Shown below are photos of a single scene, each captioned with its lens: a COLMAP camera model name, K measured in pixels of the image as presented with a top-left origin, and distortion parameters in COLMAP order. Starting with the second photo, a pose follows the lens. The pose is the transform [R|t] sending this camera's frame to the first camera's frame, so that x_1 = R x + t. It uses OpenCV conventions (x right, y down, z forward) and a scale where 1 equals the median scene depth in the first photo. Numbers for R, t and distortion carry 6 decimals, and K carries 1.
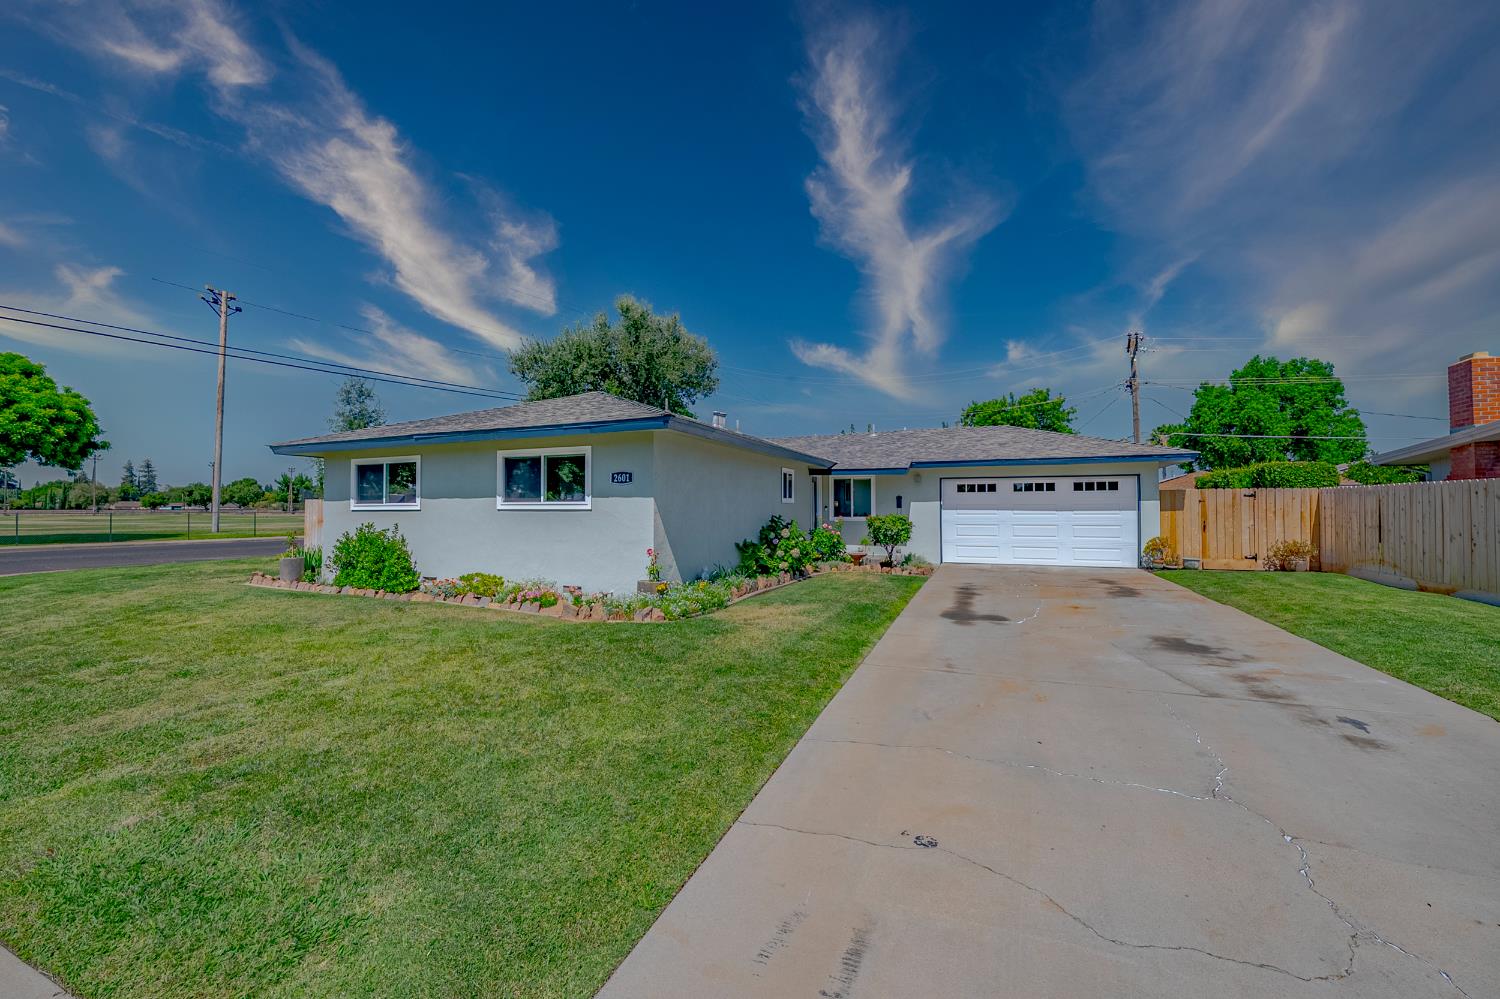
lens RADIAL K [[598.7, 0, 741.3], [0, 598.7, 505.0], [0, 0, 1]] dist [-0.002004, -0.000043]
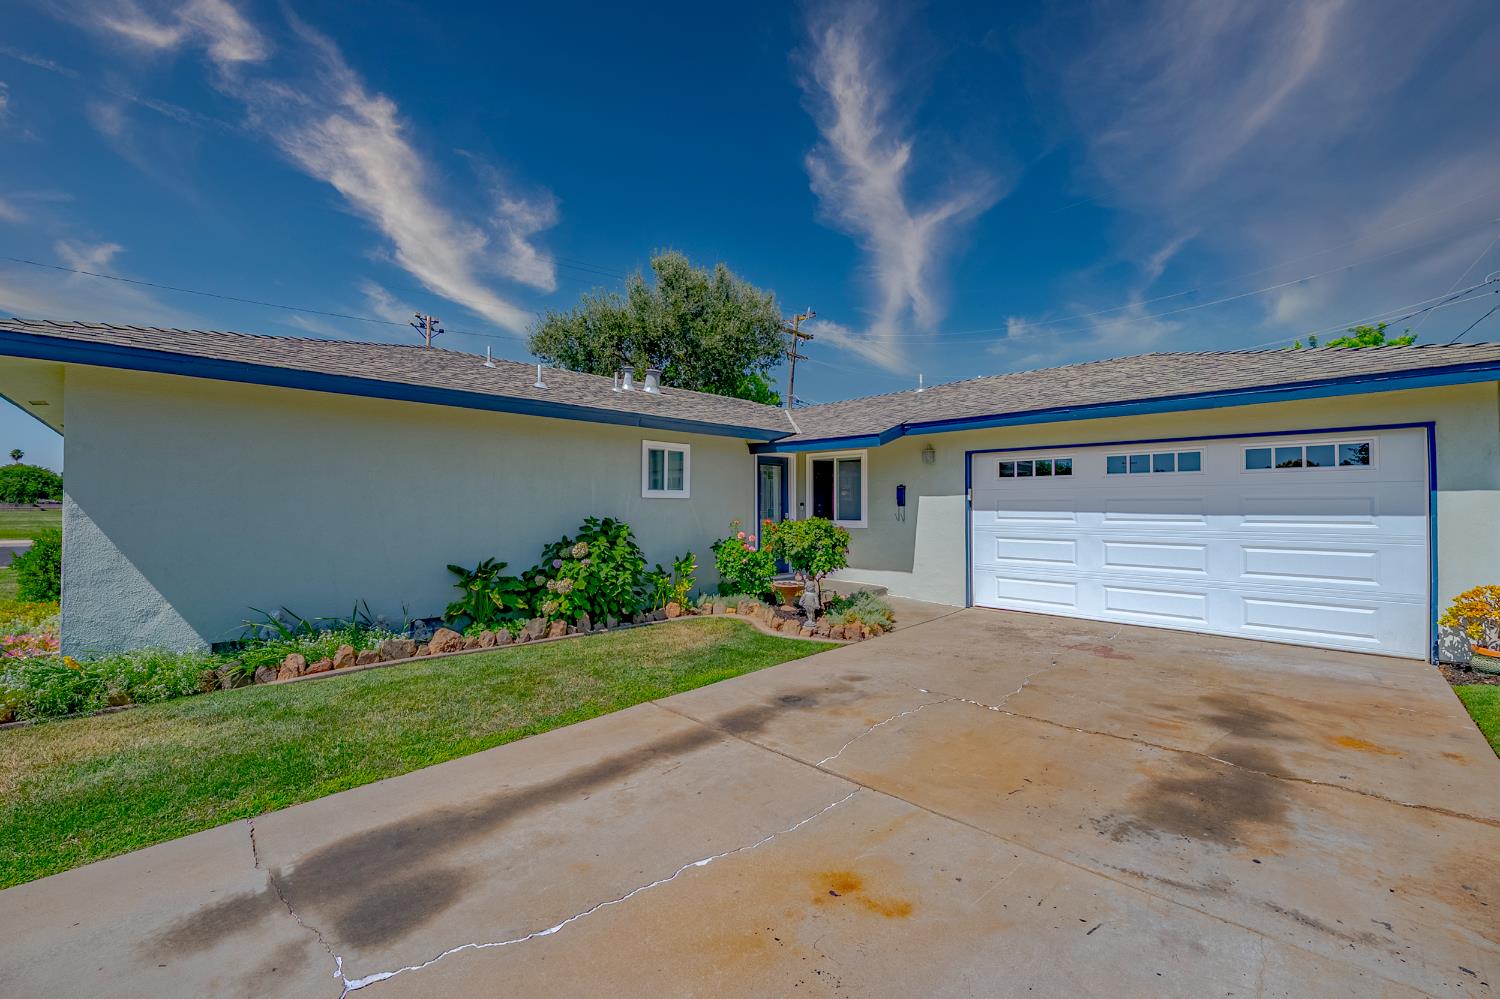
lens RADIAL K [[598.7, 0, 741.3], [0, 598.7, 505.0], [0, 0, 1]] dist [-0.002004, -0.000043]
pose [[0.927961, 0.002797, -0.372666, 0.344070], [-0.000740, 0.999984, 0.005664, 0.000512], [0.372676, -0.004980, 0.927948, 0.412011]]
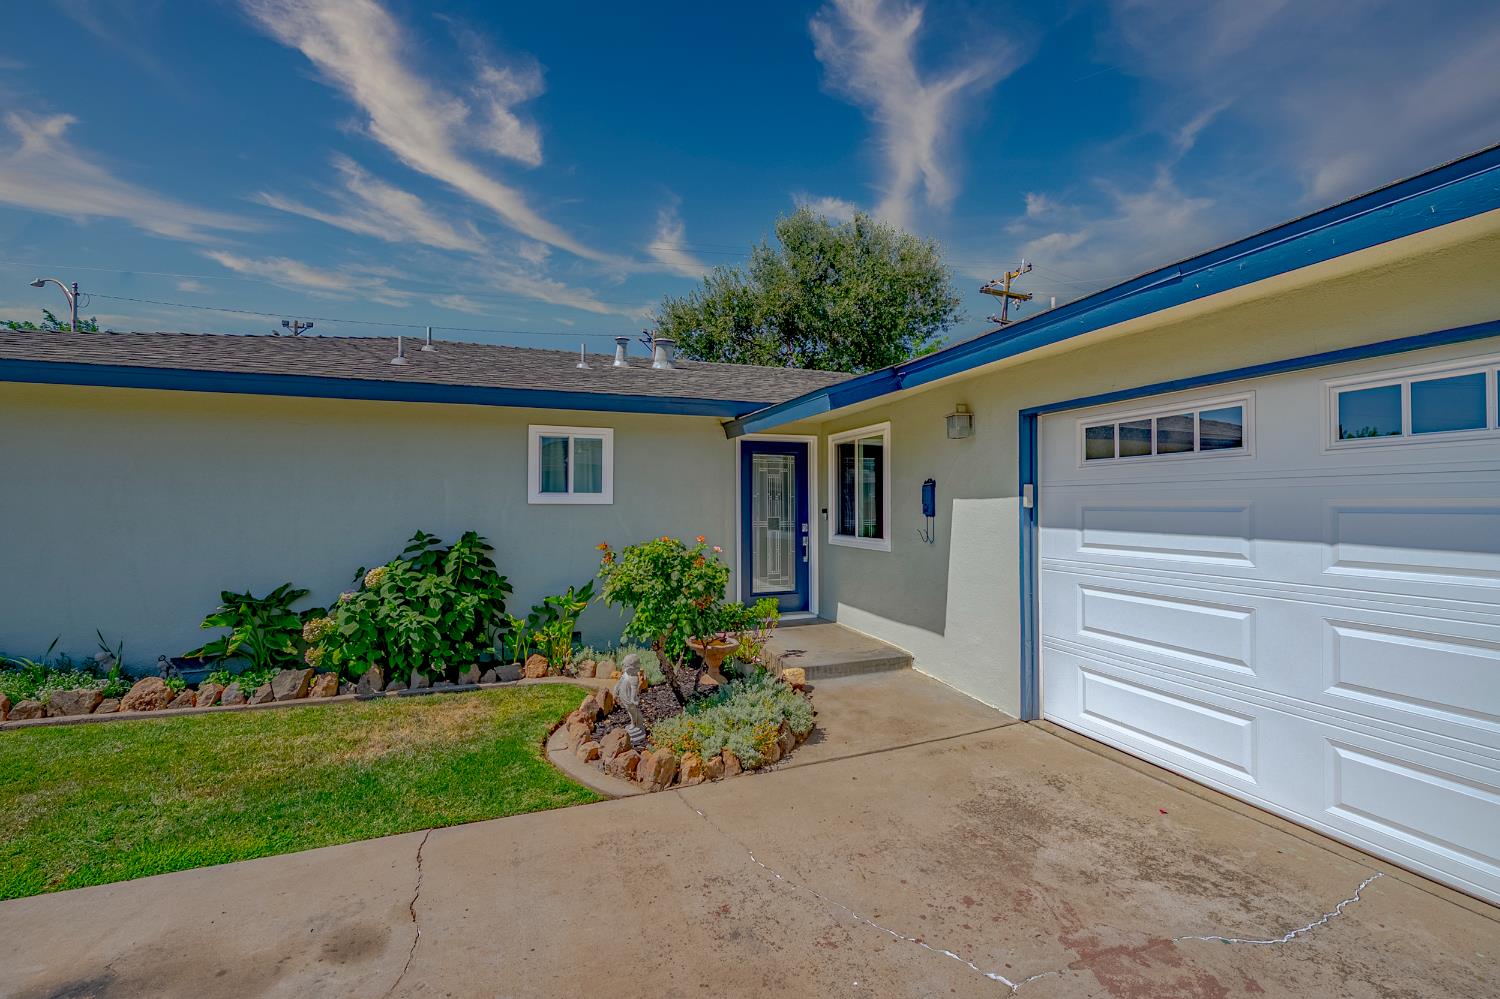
lens RADIAL K [[594.3, 0, 750.0], [0, 594.3, 499.5], [0, 0, 1]] dist [-0.008708, -0.000069]
pose [[0.687149, -0.004285, -0.726504, 0.443553], [0.005147, 0.999986, -0.001030, -0.004883], [0.726498, -0.003032, 0.687161, 0.717595]]
